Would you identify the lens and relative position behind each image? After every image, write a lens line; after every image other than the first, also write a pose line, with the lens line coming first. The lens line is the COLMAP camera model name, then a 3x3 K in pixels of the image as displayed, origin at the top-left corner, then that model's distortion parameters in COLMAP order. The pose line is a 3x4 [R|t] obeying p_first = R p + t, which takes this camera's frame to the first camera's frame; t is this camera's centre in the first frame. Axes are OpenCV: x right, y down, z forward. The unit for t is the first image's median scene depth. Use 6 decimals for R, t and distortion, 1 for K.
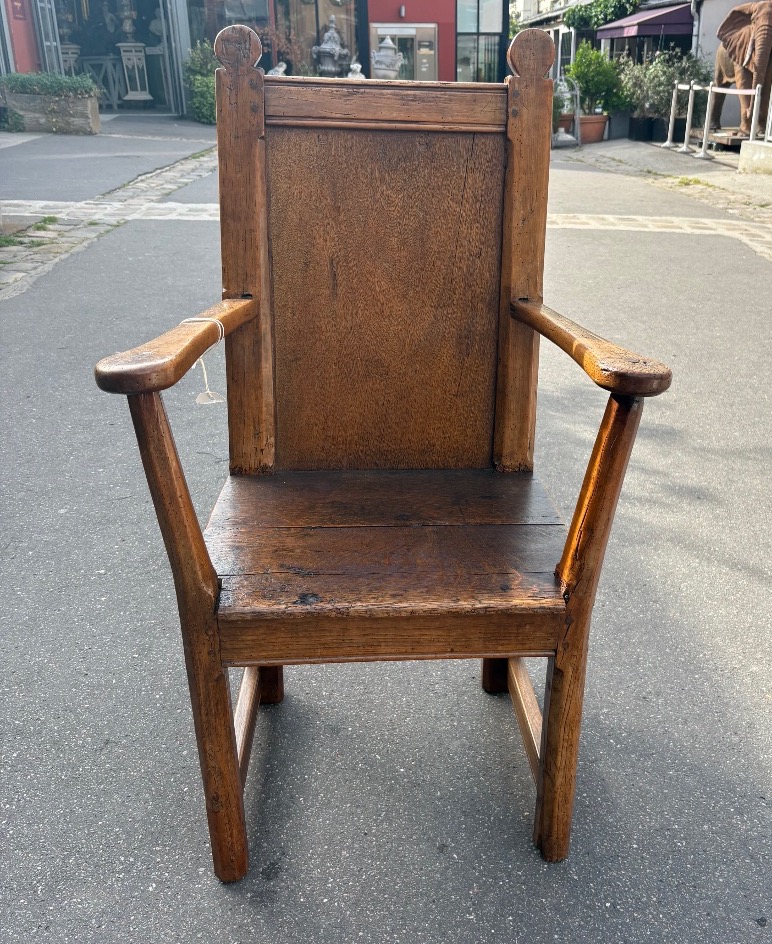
lens RADIAL K [[855.7, 0, 390.3], [0, 855.7, 473.9], [0, 0, 1]] dist [0.017899, 0.000000]
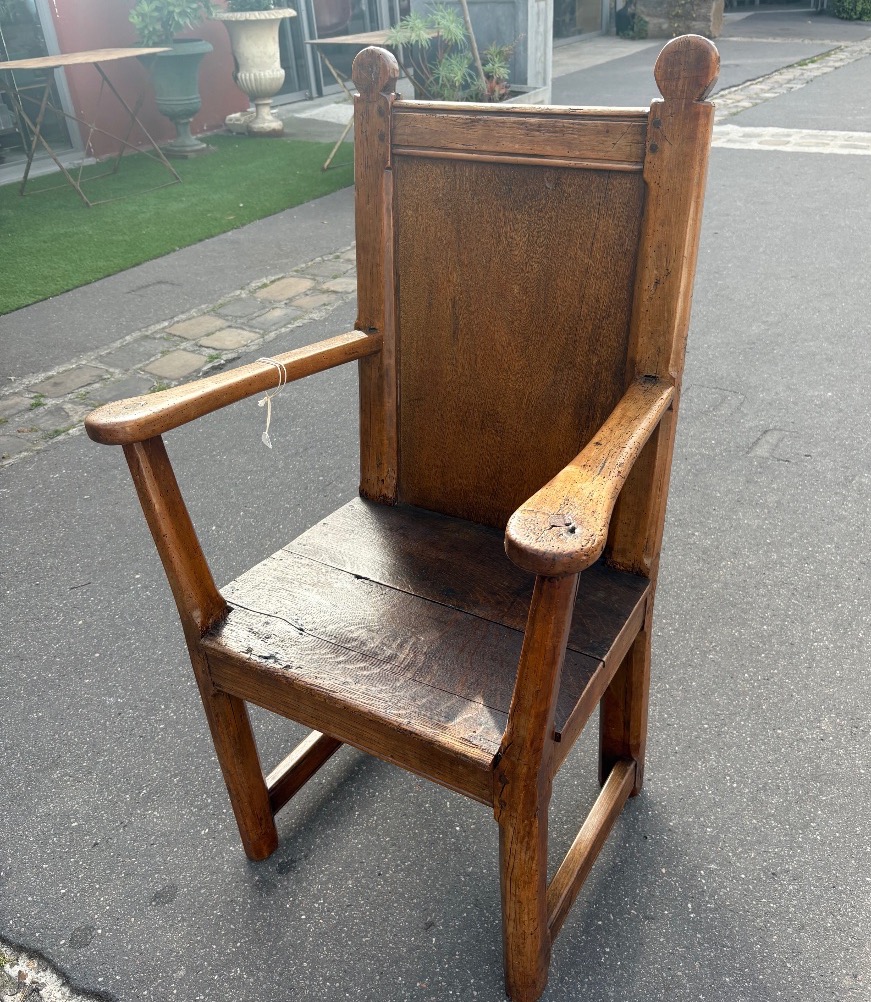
lens RADIAL K [[837.8, 0, 434.6], [0, 837.8, 499.8], [0, 0, 1]] dist [0.026932, -0.016284]
pose [[0.825304, 0.241851, -0.510276, 0.426776], [-0.175725, 0.968770, 0.174947, -0.197769], [0.536651, -0.054716, 0.842028, 0.216076]]
